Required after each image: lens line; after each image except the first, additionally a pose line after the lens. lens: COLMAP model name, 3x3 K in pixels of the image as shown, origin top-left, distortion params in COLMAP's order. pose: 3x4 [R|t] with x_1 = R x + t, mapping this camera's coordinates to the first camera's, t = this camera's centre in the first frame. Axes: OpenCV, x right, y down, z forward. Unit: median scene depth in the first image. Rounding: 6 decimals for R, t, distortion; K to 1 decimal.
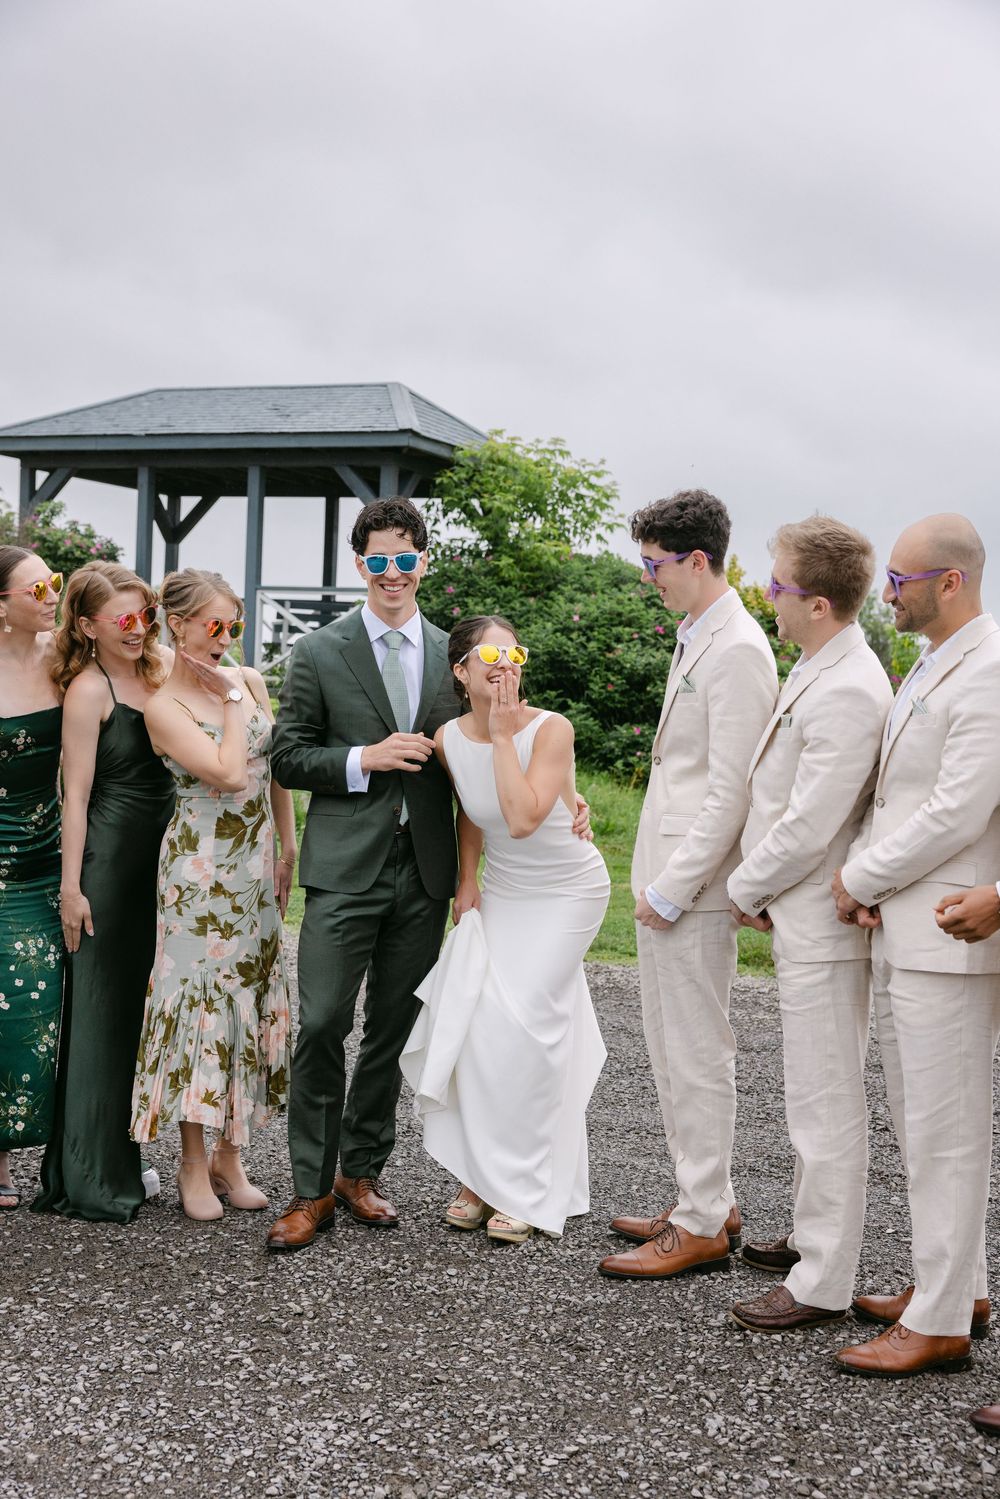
lens RADIAL K [[1898.1, 0, 500.0], [0, 1898.1, 749.5], [0, 0, 1]] dist [-0.070372, -0.009980]
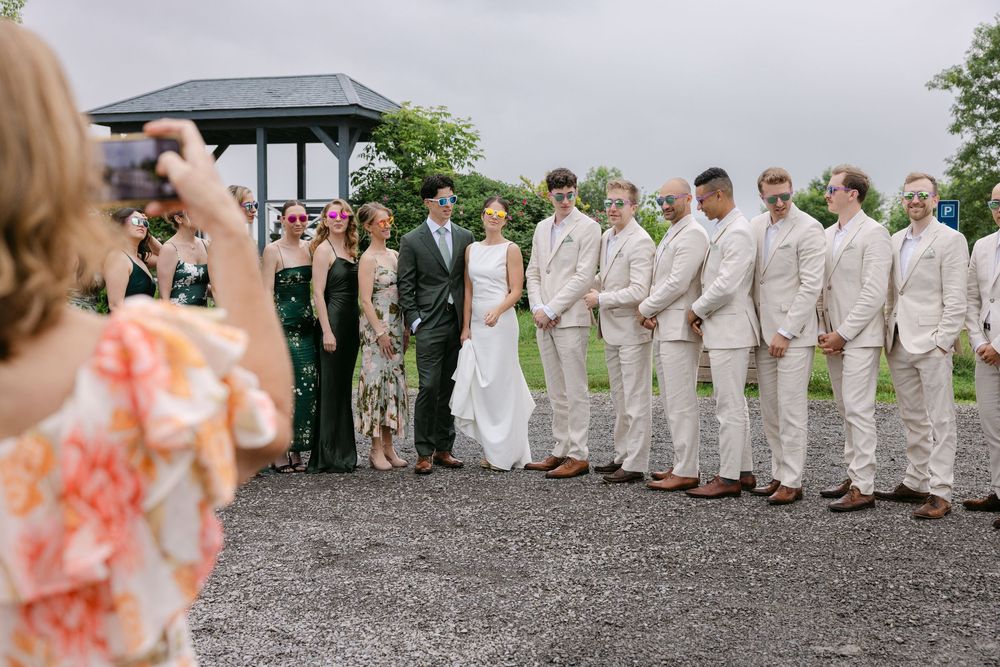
lens RADIAL K [[1310.4, 0, 500.0], [0, 1310.4, 333.5], [0, 0, 1]] dist [-0.026188, -0.042699]
pose [[0.994411, -0.045988, 0.095041, -0.038887], [0.043451, 0.998646, 0.028593, 0.006726], [-0.096227, -0.024304, 0.995063, -0.168044]]
